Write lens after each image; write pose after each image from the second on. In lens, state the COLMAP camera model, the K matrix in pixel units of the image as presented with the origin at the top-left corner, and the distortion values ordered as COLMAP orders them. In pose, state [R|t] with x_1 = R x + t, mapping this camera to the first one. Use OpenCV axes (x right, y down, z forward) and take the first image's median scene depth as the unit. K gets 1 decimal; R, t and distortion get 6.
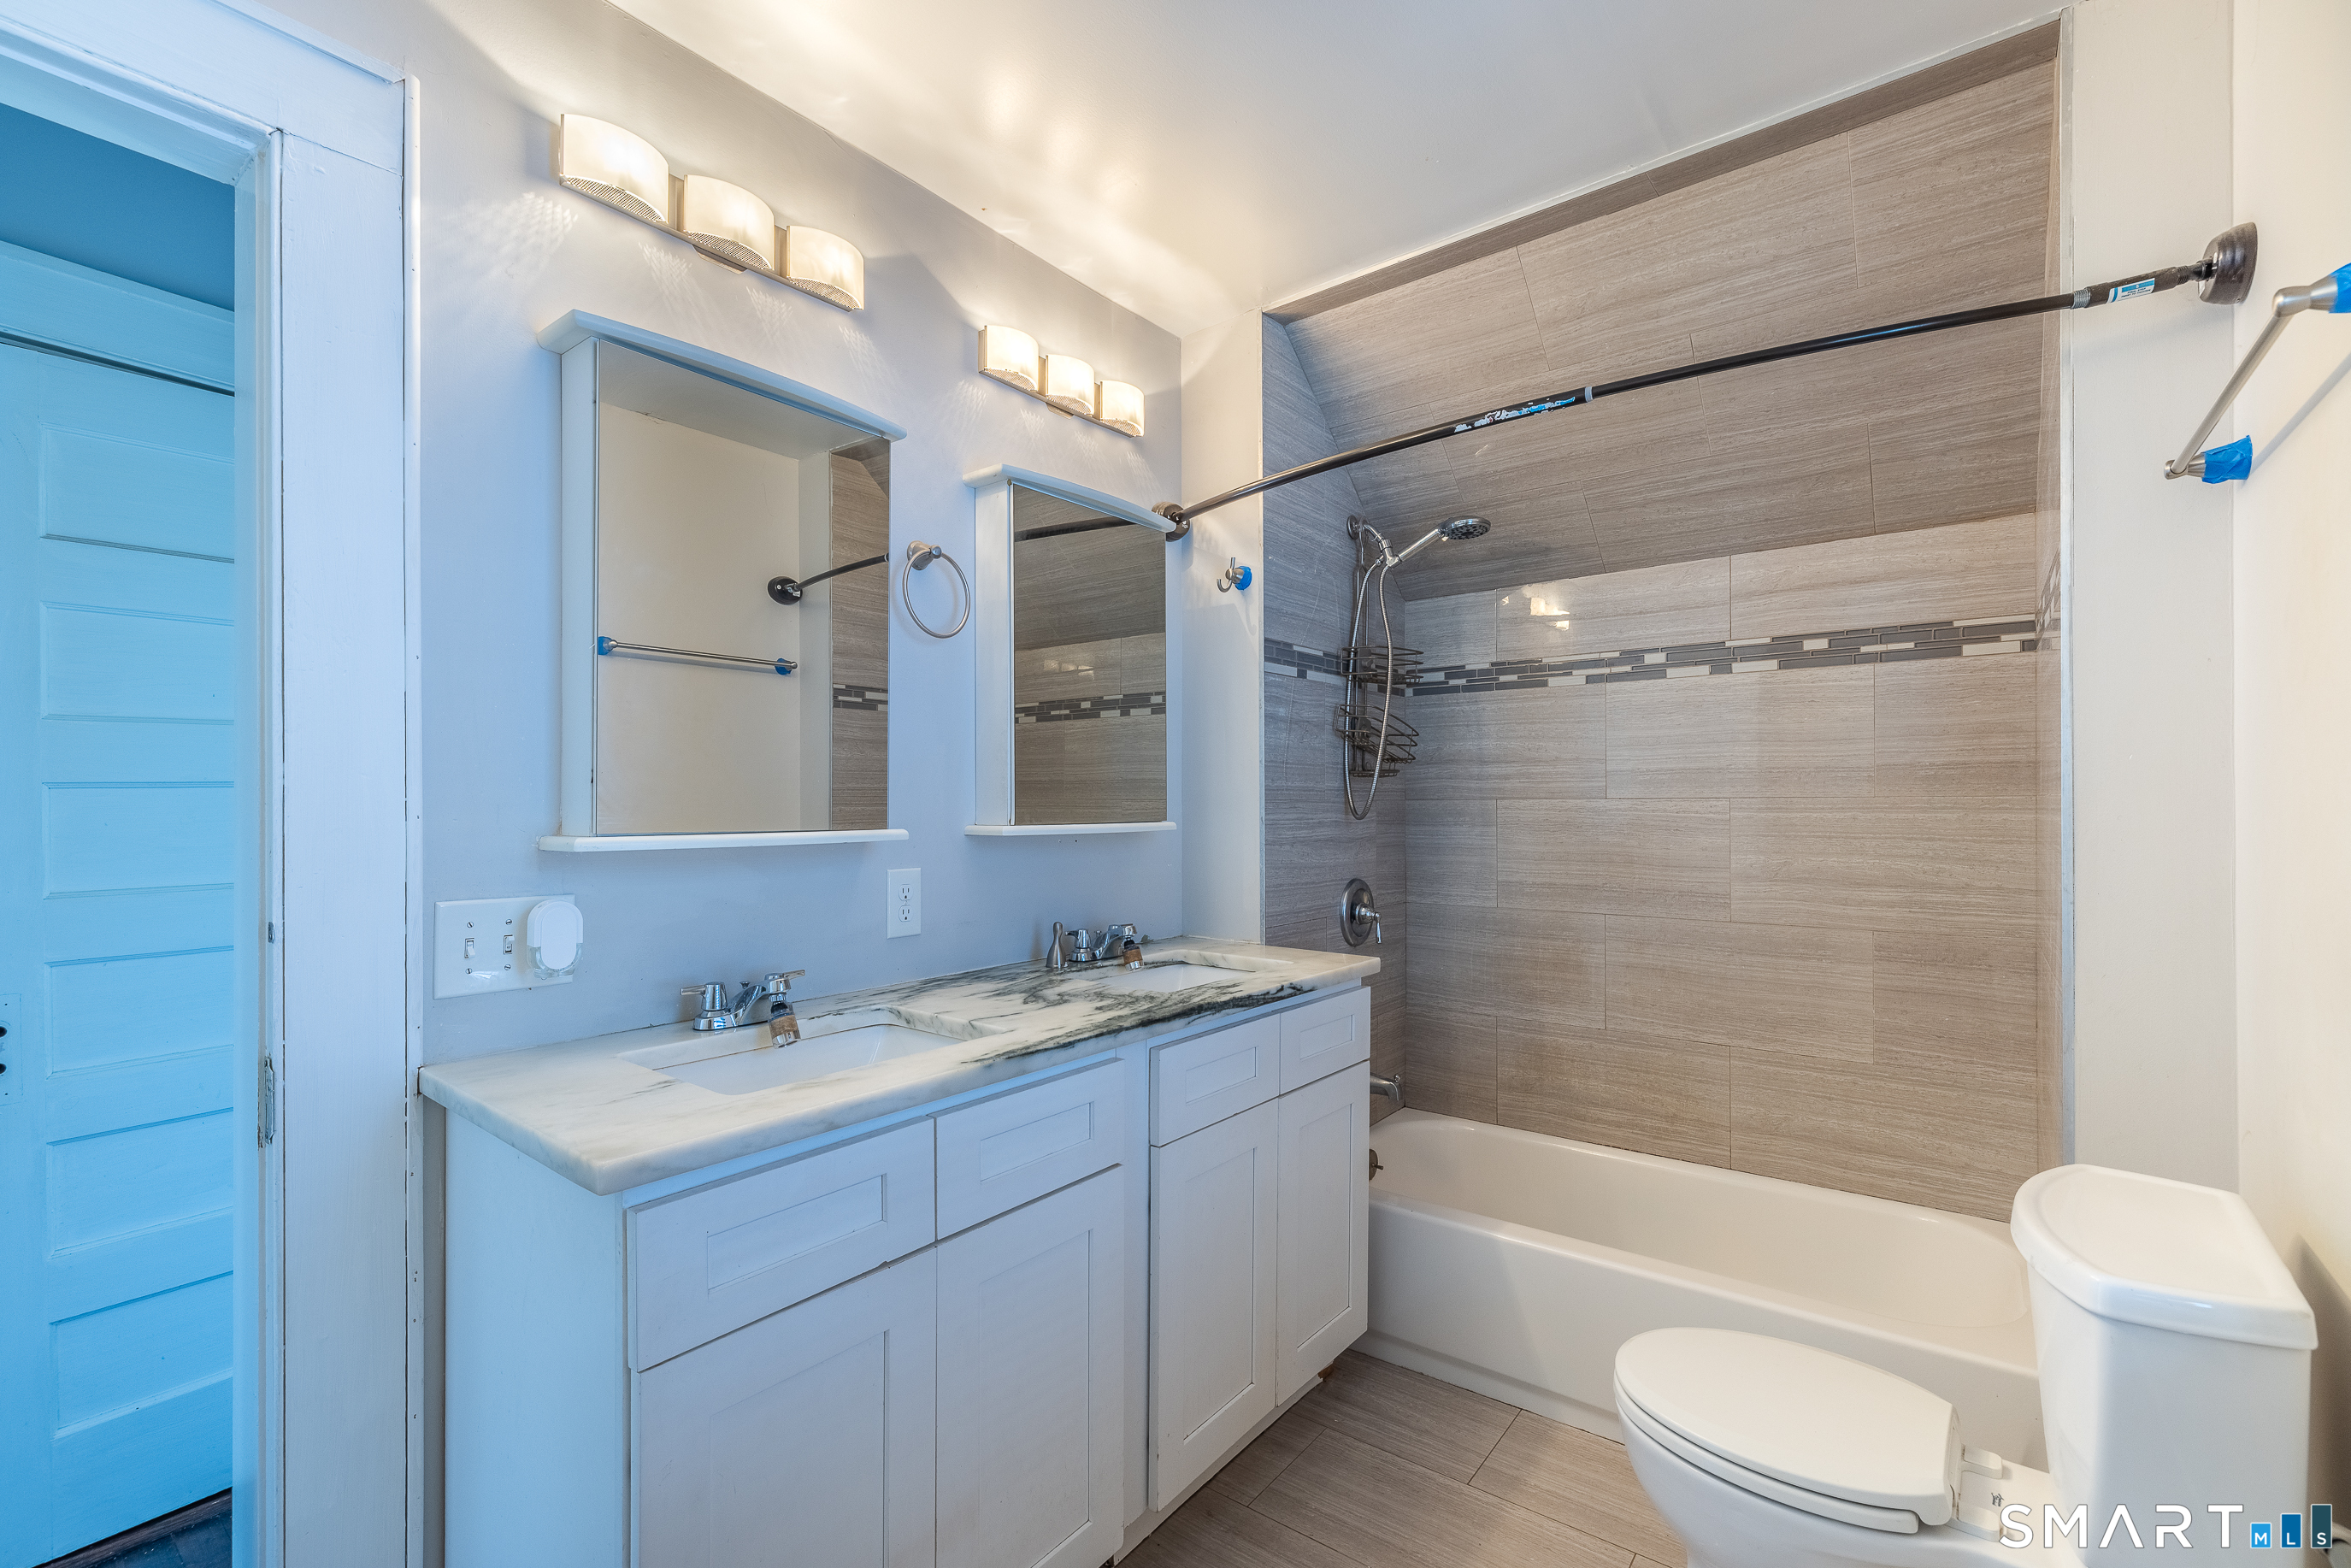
lens RADIAL K [[981.4, 0, 1183.7], [0, 981.4, 796.1], [0, 0, 1]] dist [0.003823, 0.000291]
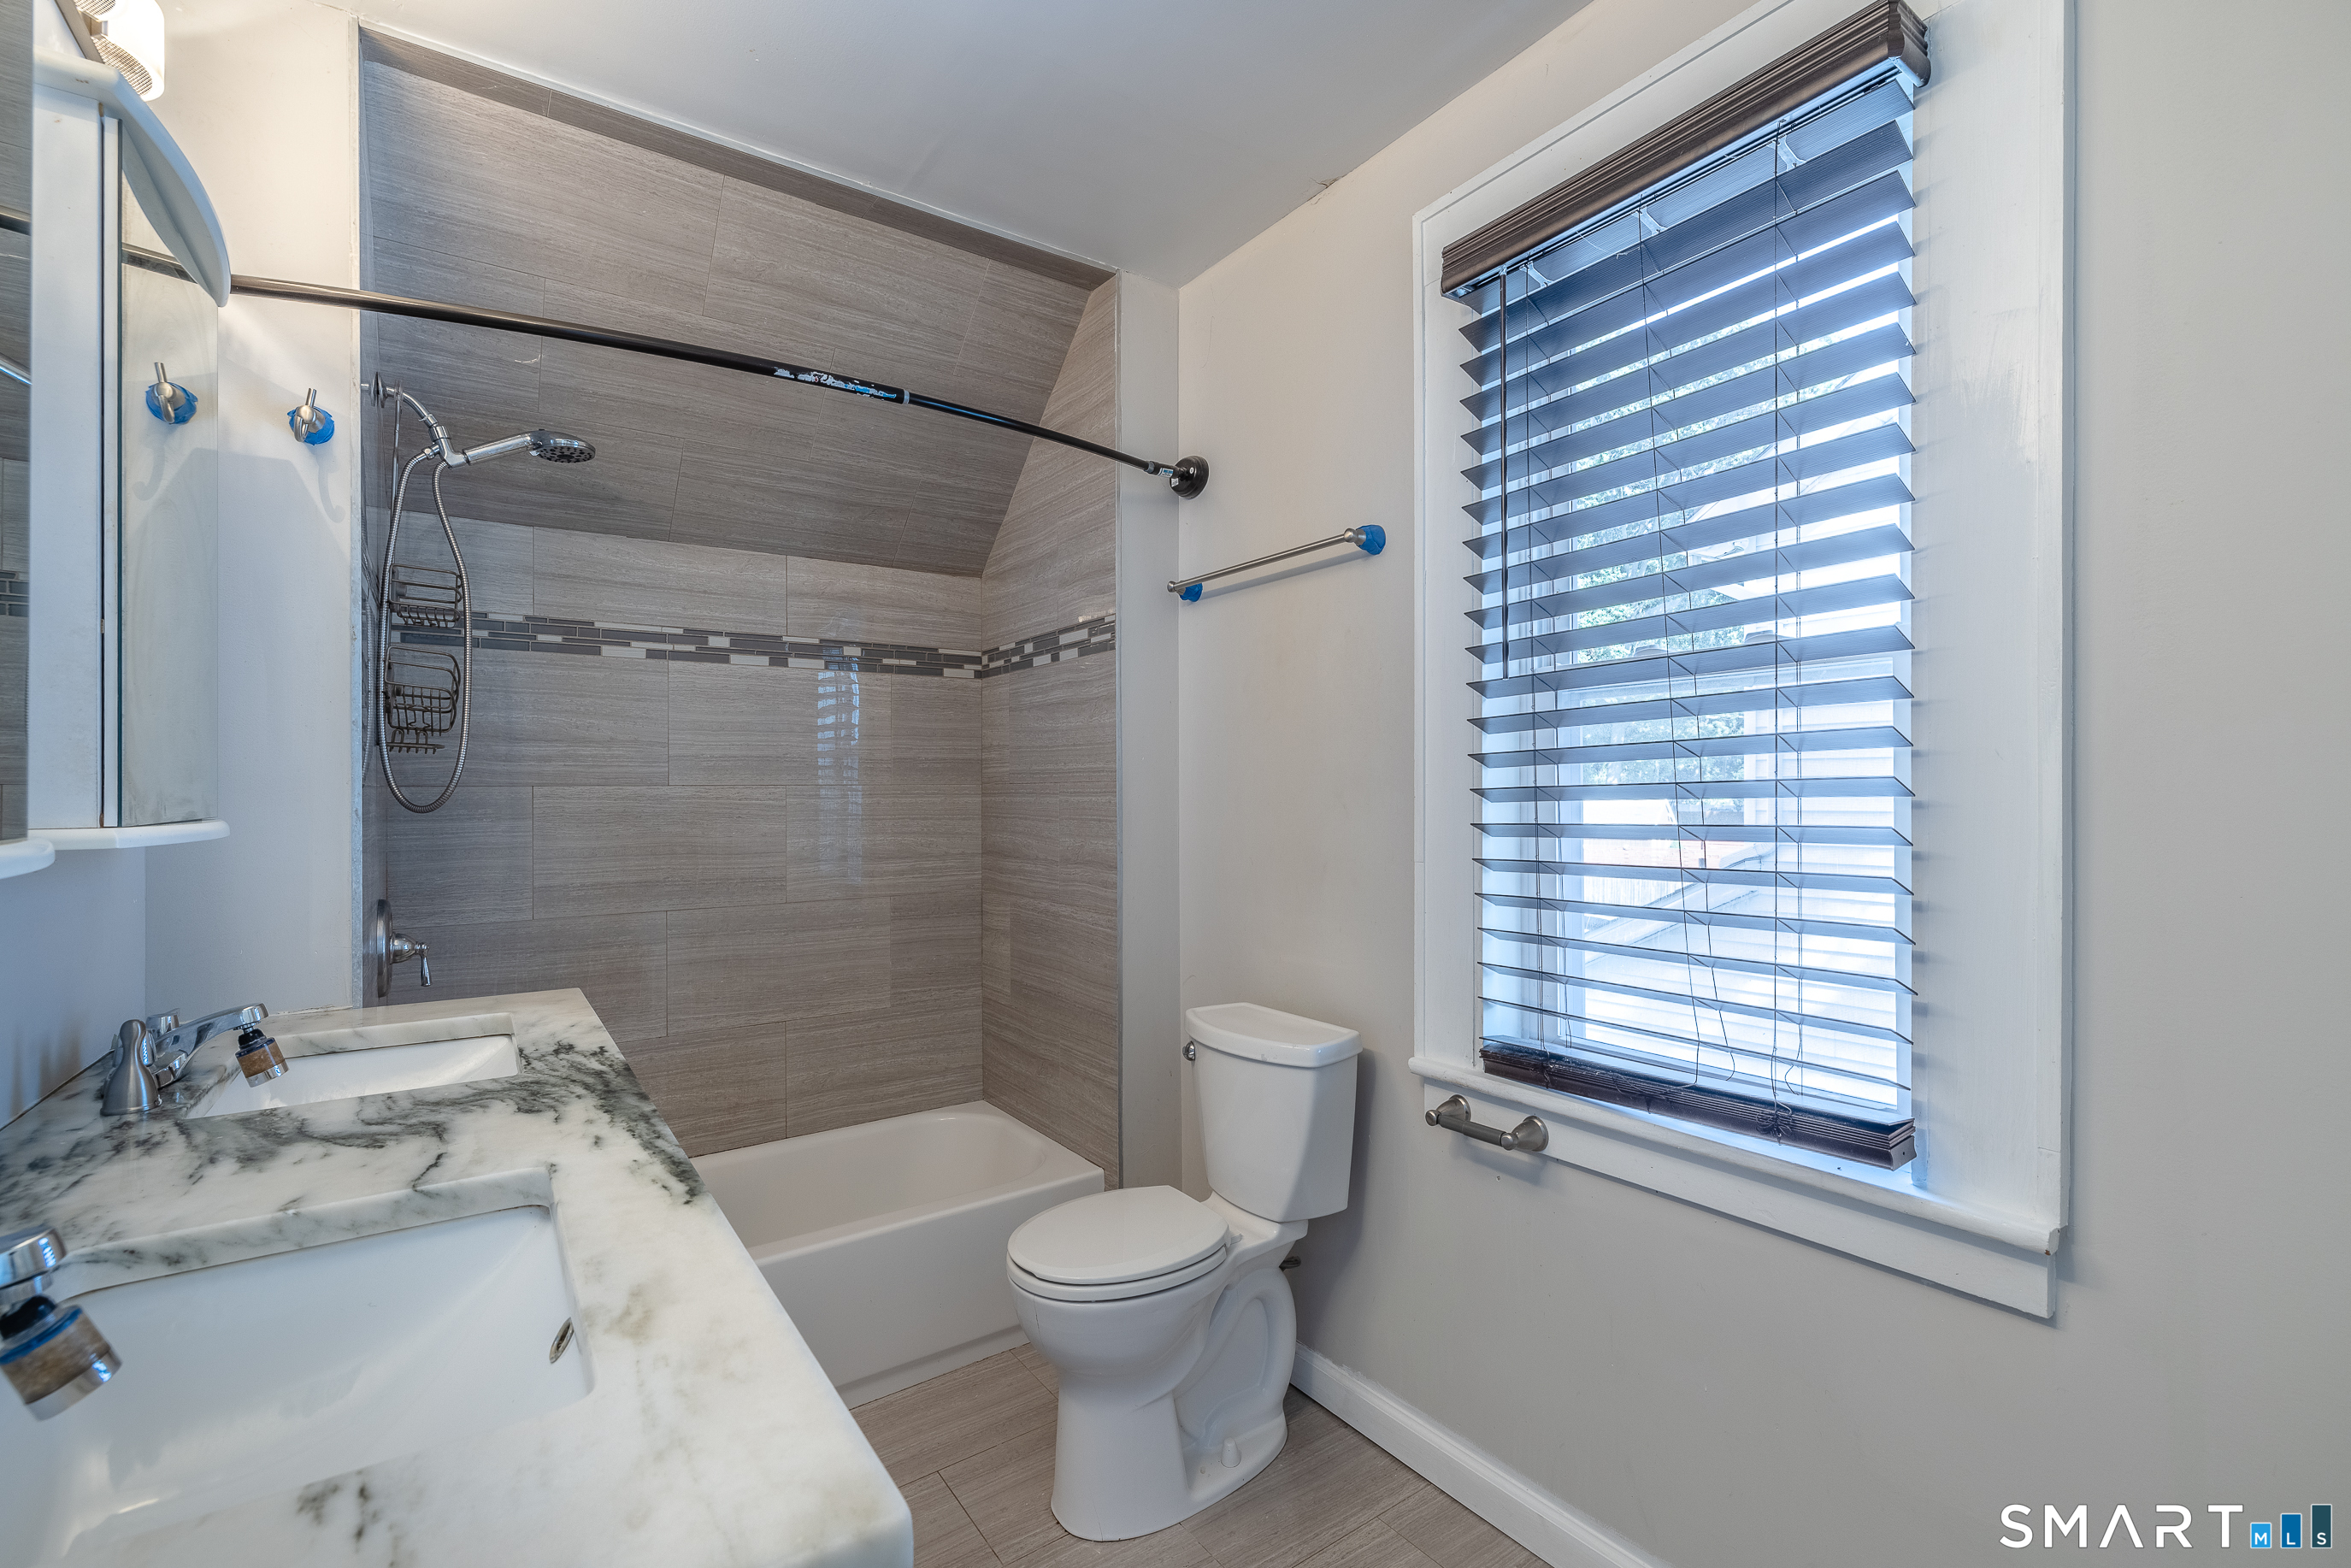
lens RADIAL K [[1039.9, 0, 1183.6], [0, 1039.9, 788.5], [0, 0, 1]] dist [-0.005243, -0.000725]
pose [[0.296489, 0.003275, 0.955031, -0.378244], [-0.001600, 0.999994, -0.002932, 0.007818], [-0.955035, -0.000659, 0.296493, 0.262234]]
